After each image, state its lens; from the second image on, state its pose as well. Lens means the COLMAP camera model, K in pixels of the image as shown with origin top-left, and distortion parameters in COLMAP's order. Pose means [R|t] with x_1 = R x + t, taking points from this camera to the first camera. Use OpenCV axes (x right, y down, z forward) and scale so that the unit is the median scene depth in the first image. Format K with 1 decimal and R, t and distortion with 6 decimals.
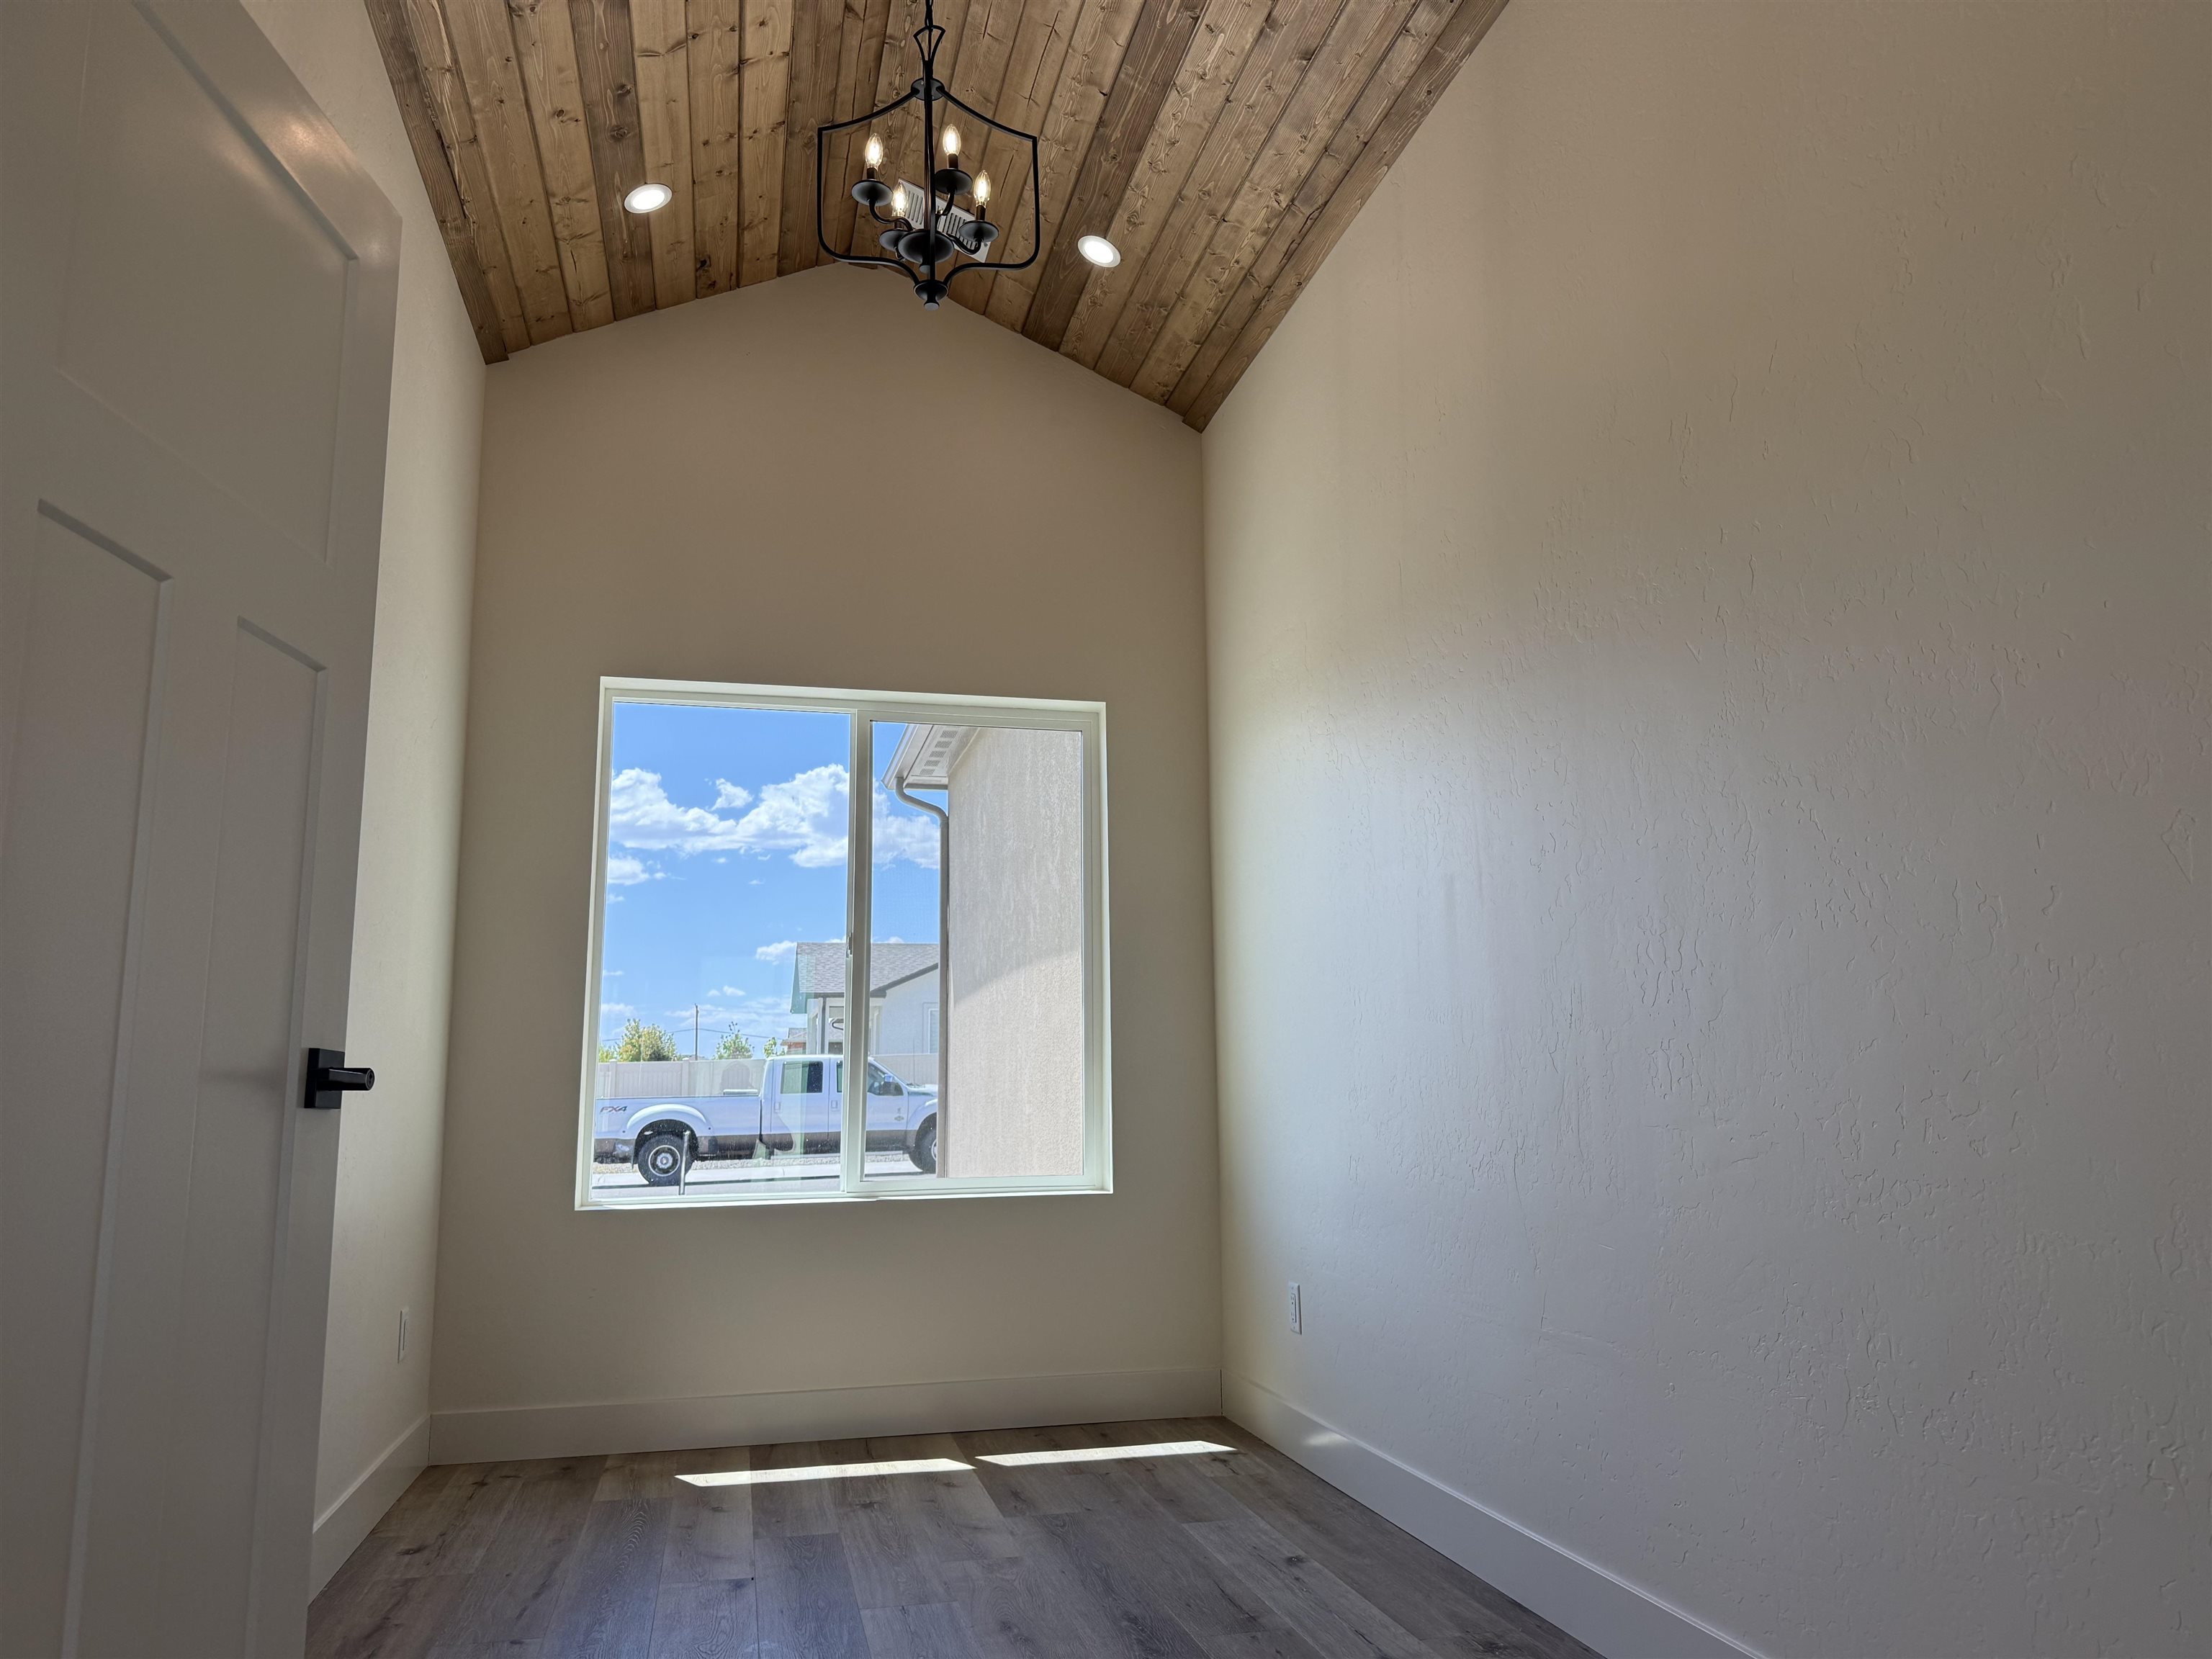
lens RADIAL K [[1578.4, 0, 1100.9], [0, 1578.4, 807.7], [0, 0, 1]] dist [0.221100, -0.000173]
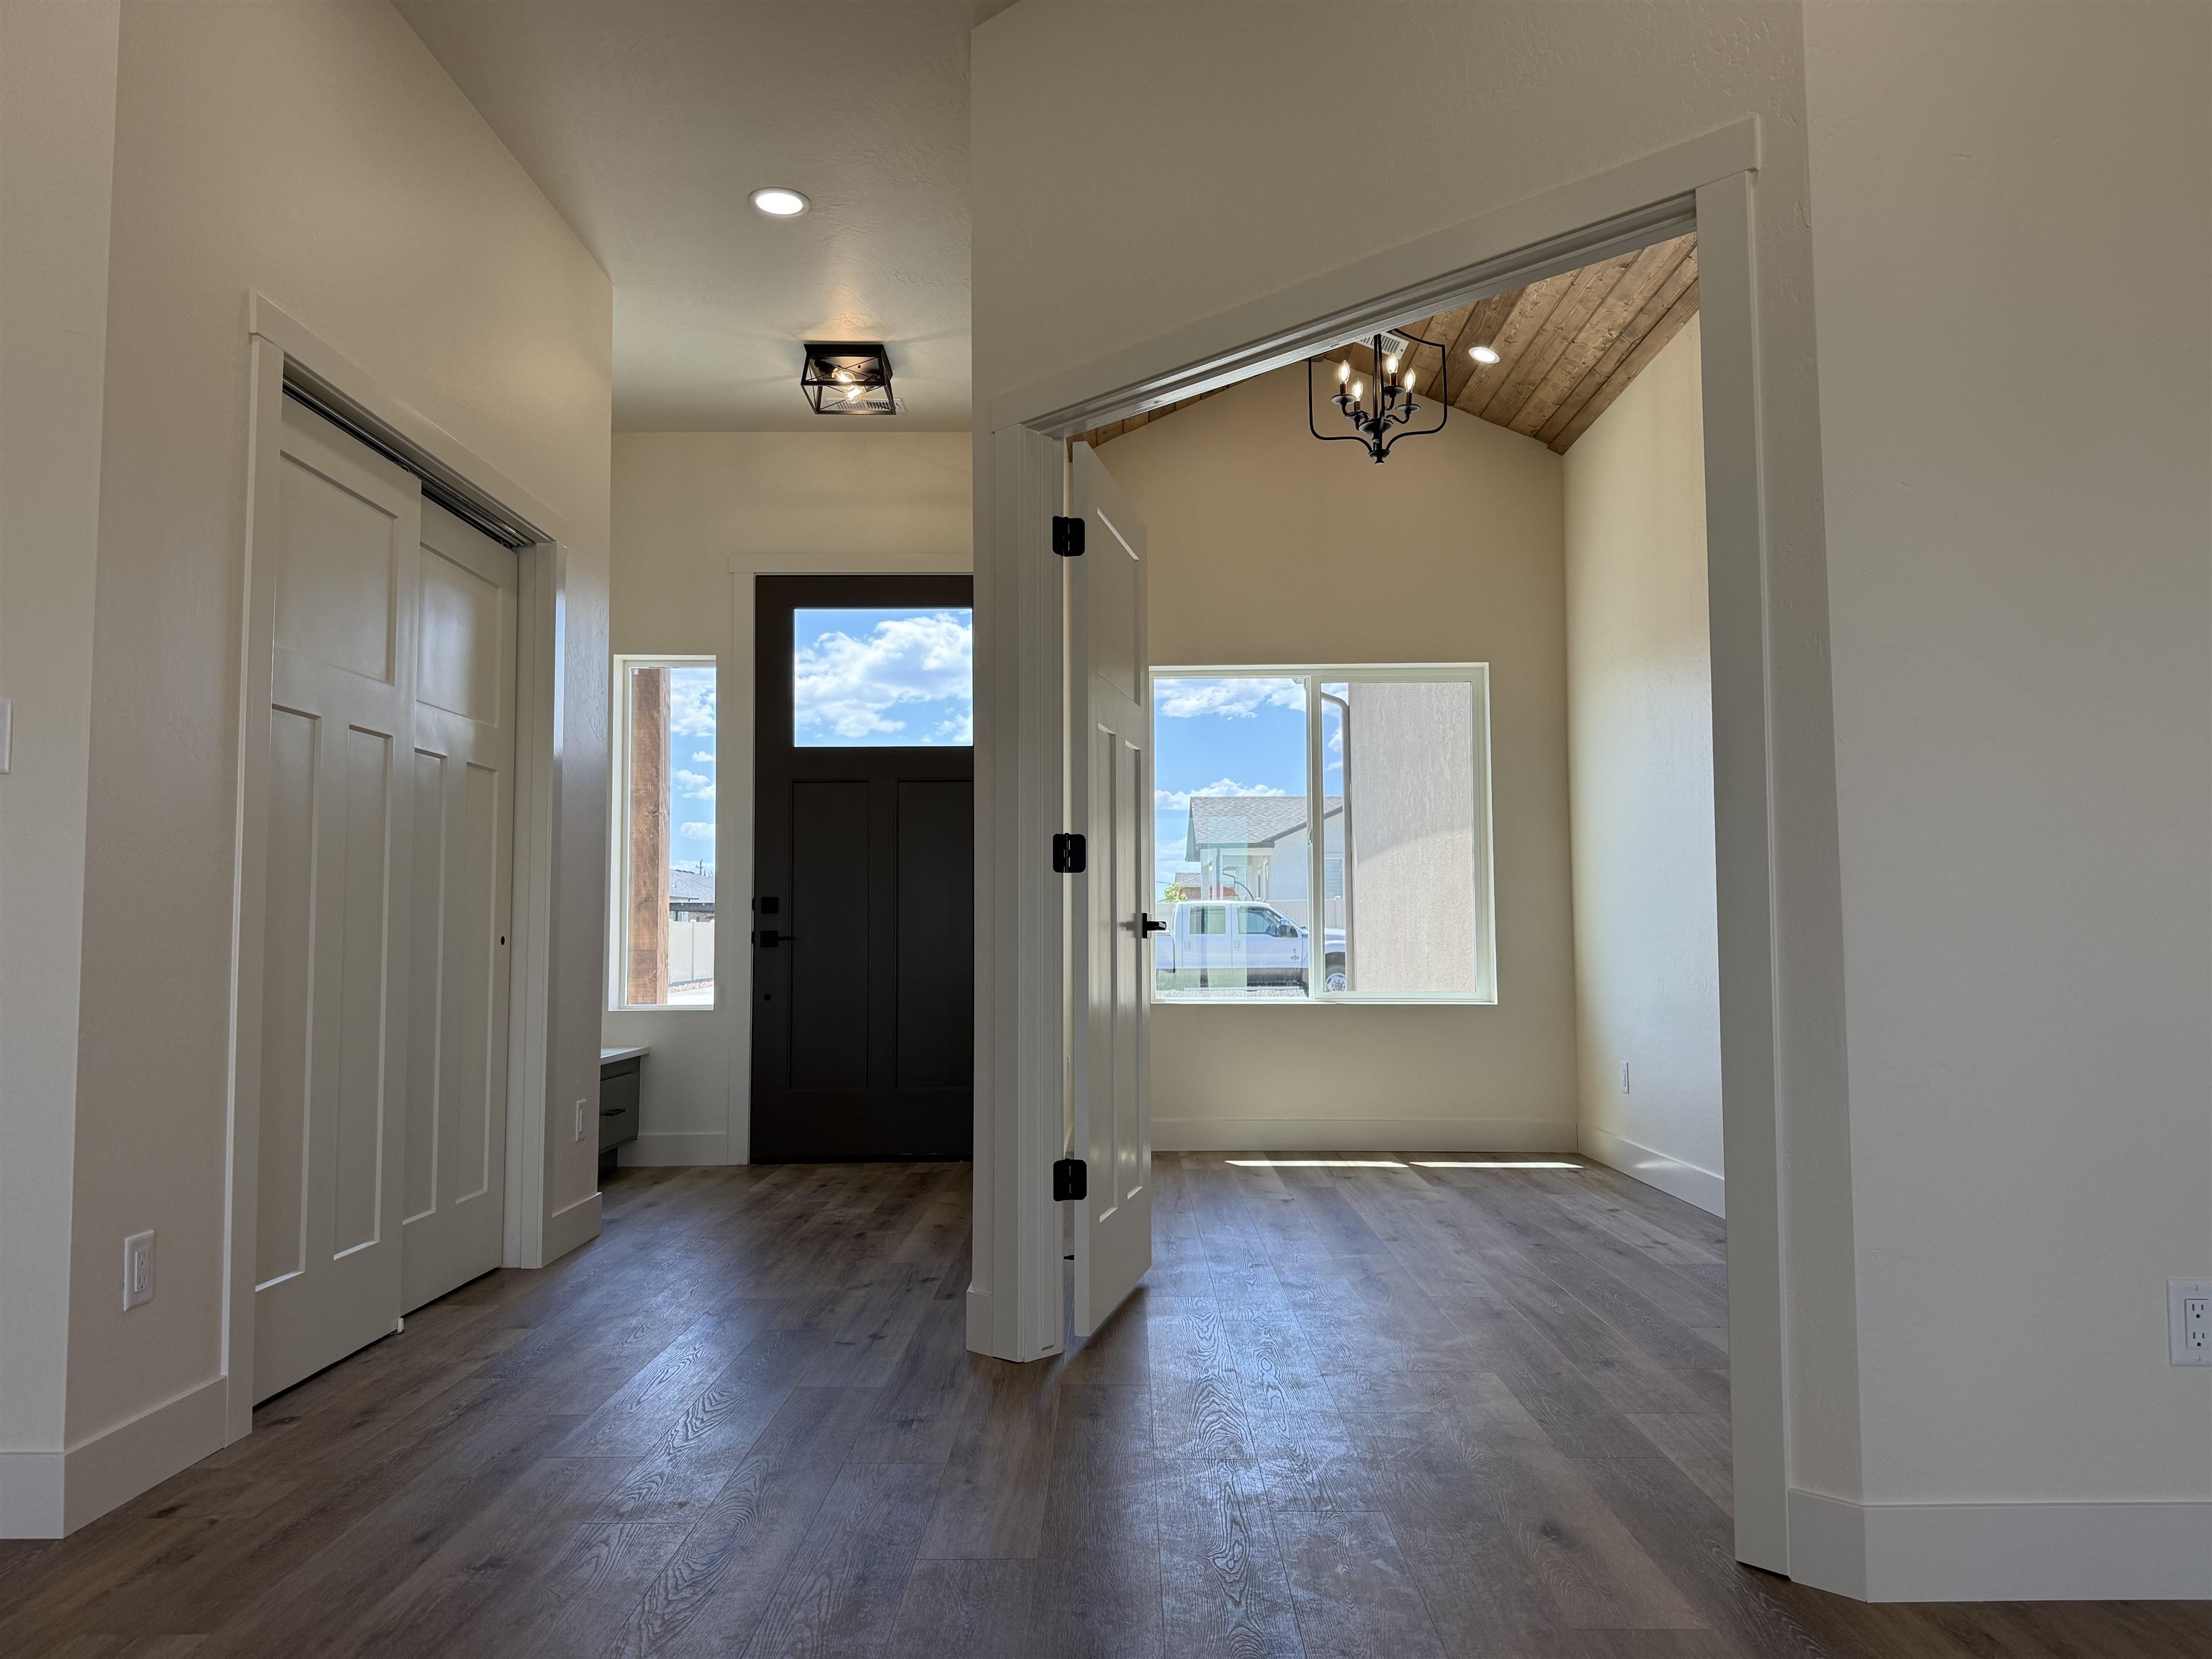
lens RADIAL K [[1550.1, 0, 1110.9], [0, 1550.1, 831.8], [0, 0, 1]] dist [0.083828, -0.119354]
pose [[0.972400, -0.009872, -0.233112, -0.003409], [0.035525, 0.993720, 0.106104, -0.086639], [0.230600, -0.111457, 0.966644, -0.474431]]
